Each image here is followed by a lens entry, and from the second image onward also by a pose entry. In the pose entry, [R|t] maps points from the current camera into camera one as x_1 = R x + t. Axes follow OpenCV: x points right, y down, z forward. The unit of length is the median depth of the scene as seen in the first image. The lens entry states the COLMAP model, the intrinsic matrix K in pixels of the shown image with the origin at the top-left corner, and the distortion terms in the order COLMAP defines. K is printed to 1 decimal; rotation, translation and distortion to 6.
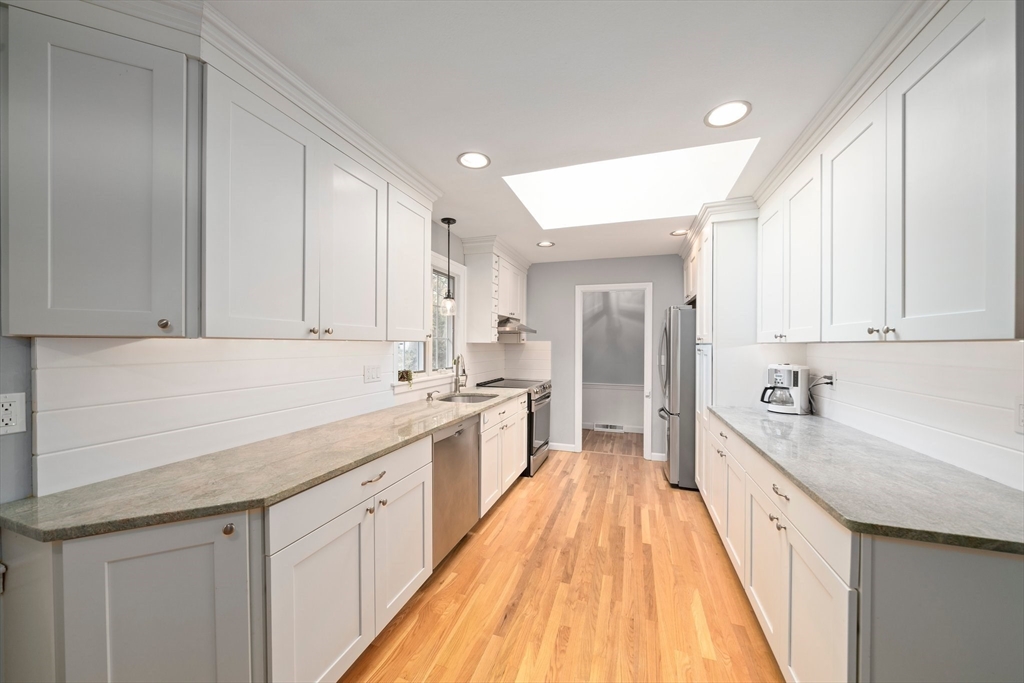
lens RADIAL K [[353.3, 0, 511.0], [0, 353.3, 346.6], [0, 0, 1]] dist [-0.006981, 0.000192]
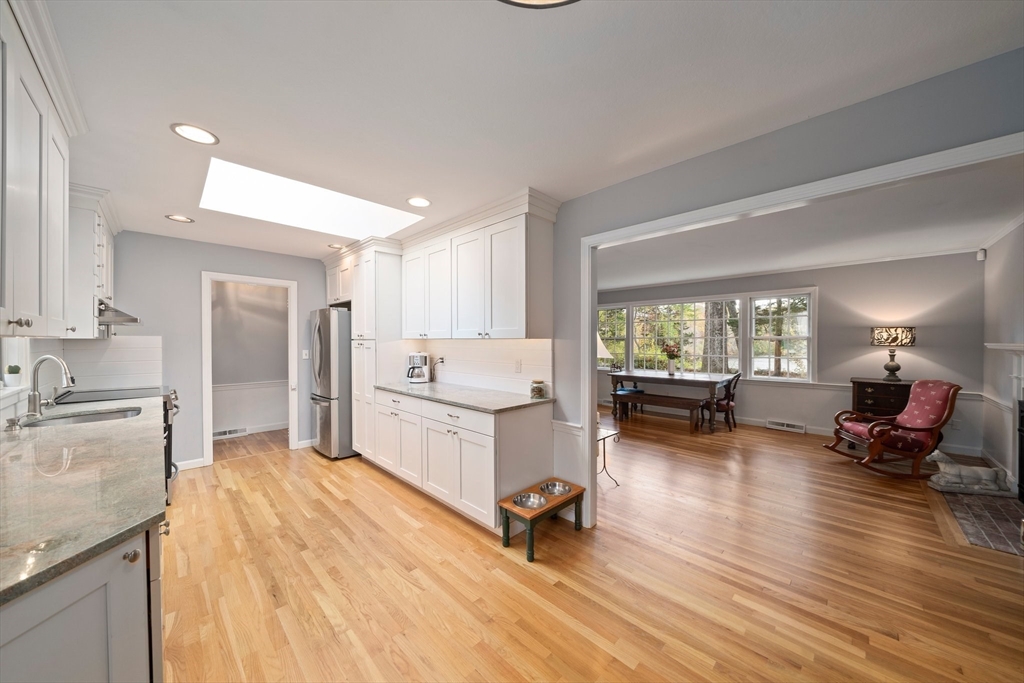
lens RADIAL K [[353.3, 0, 515.7], [0, 353.3, 342.9], [0, 0, 1]] dist [-0.006981, 0.000192]
pose [[0.432777, -0.010431, 0.901441, -0.464289], [0.007553, 0.999940, 0.007945, -0.002282], [-0.901470, 0.003370, 0.432829, -0.089469]]
